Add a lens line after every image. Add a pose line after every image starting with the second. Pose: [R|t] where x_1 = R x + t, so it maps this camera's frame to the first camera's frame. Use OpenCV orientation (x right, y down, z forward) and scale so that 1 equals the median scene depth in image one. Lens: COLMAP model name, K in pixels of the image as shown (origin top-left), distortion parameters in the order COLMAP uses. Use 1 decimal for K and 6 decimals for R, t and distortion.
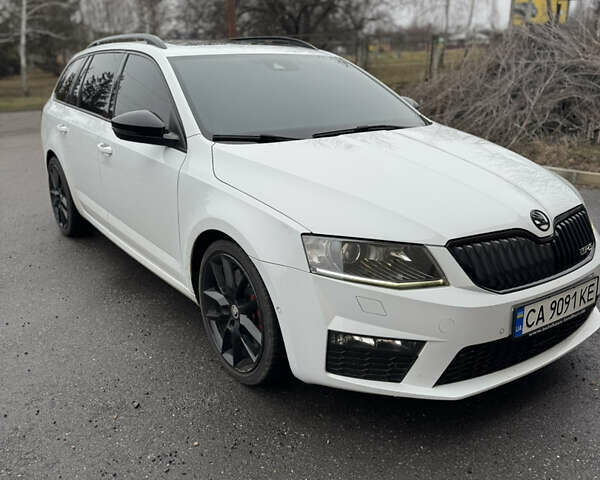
lens RADIAL K [[582.1, 0, 300.0], [0, 582.1, 240.0], [0, 0, 1]] dist [0.058074, -0.013323]
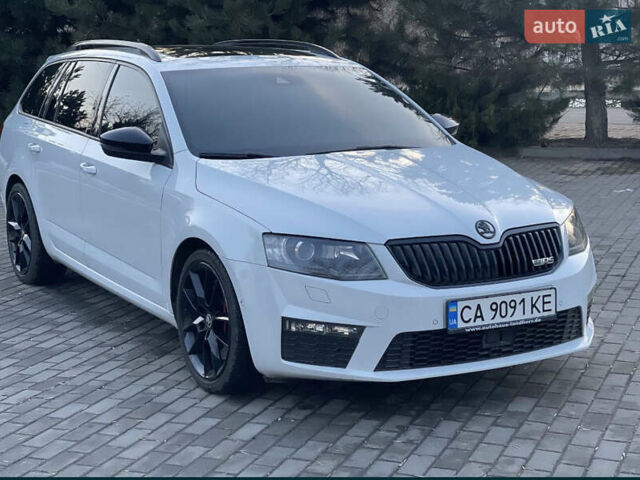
lens RADIAL K [[1186.0, 0, 320.0], [0, 1186.0, 240.0], [0, 0, 1]] dist [0.248399, 0.077328]
pose [[0.994640, 0.018224, -0.101782, 0.334233], [-0.030935, 0.991707, -0.124738, 0.274563], [0.098665, 0.127218, 0.986955, -1.220923]]
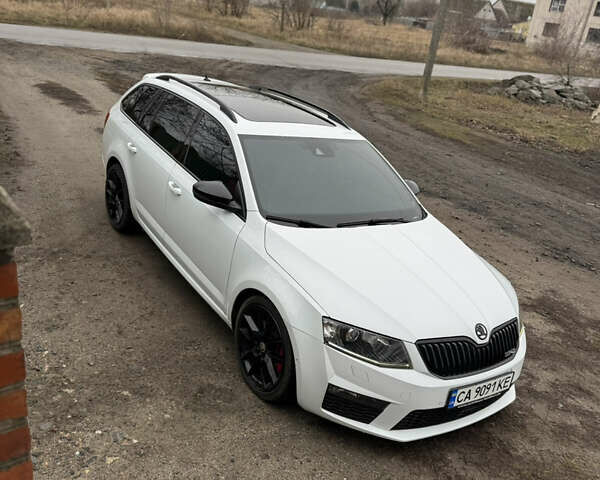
lens RADIAL K [[582.1, 0, 300.0], [0, 582.1, 240.0], [0, 0, 1]] dist [0.058074, -0.013323]
pose [[0.982637, 0.183111, 0.029912, -0.128549], [-0.184420, 0.981610, 0.049309, -0.252849], [-0.020333, -0.053969, 0.998336, -0.460378]]
